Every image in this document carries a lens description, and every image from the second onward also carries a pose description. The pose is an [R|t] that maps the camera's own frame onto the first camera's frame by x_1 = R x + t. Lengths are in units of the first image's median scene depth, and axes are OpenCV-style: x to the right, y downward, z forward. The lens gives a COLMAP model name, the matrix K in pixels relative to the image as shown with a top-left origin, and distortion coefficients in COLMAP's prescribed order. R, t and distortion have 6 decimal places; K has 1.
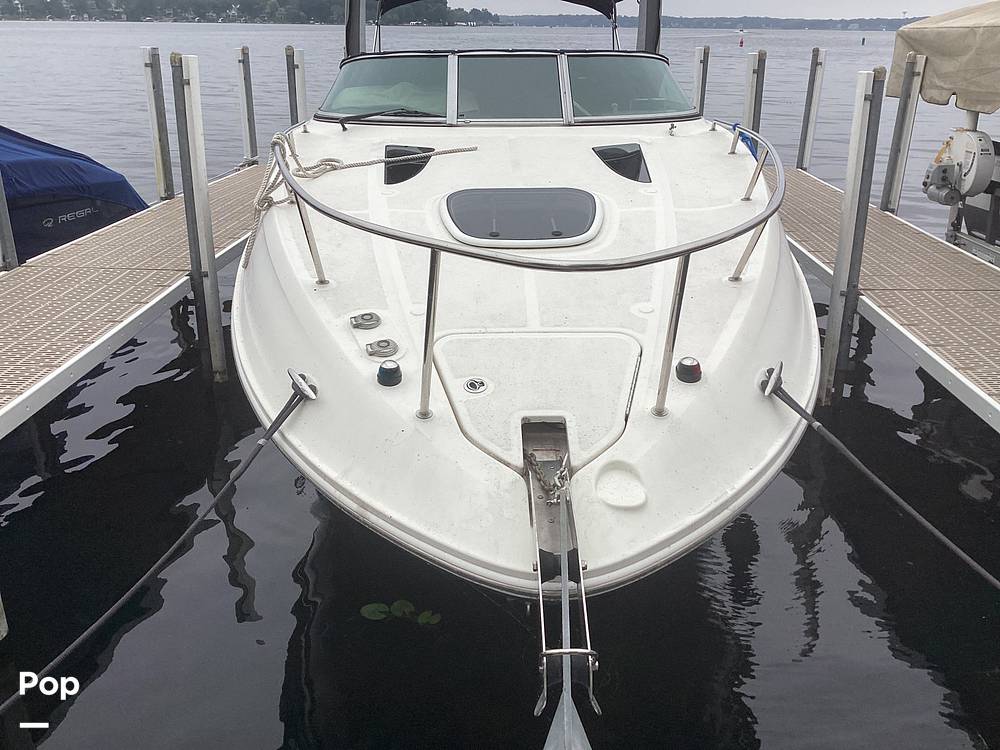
lens RADIAL K [[918.0, 0, 481.6], [0, 918.0, 374.5], [0, 0, 1]] dist [0.066495, 0.000000]
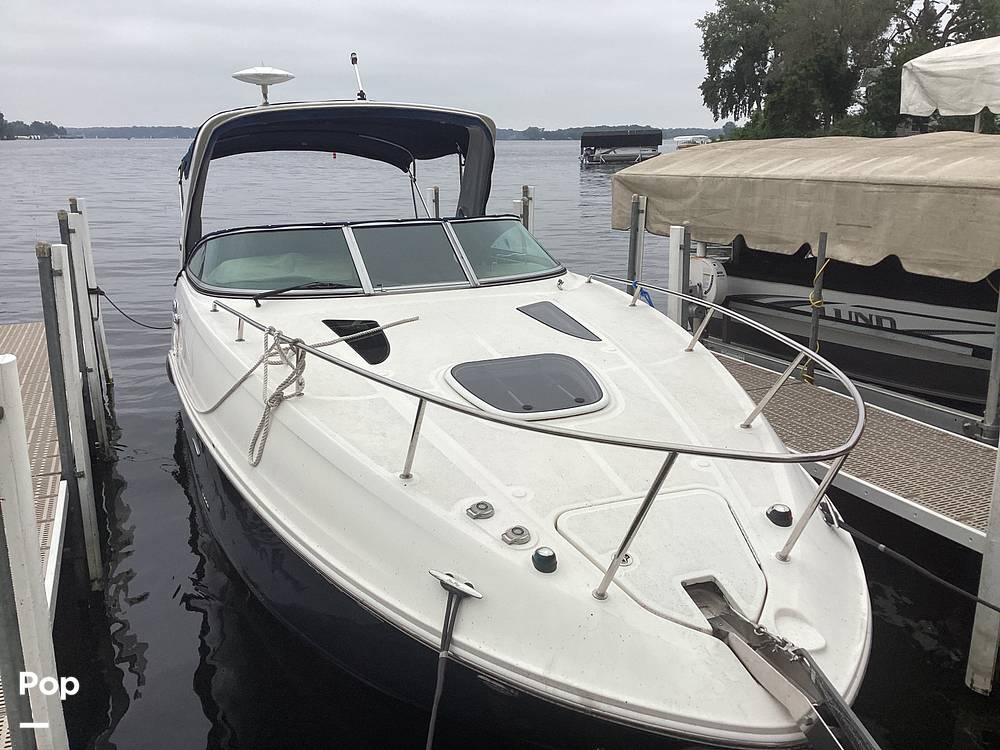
lens RADIAL K [[918.0, 0, 504.2], [0, 918.0, 378.9], [0, 0, 1]] dist [0.066495, 0.000000]
pose [[0.935151, -0.098785, 0.340196, -0.250617], [0.138650, 0.985786, -0.094880, -0.058291], [-0.325988, 0.135895, 0.935556, -0.000444]]
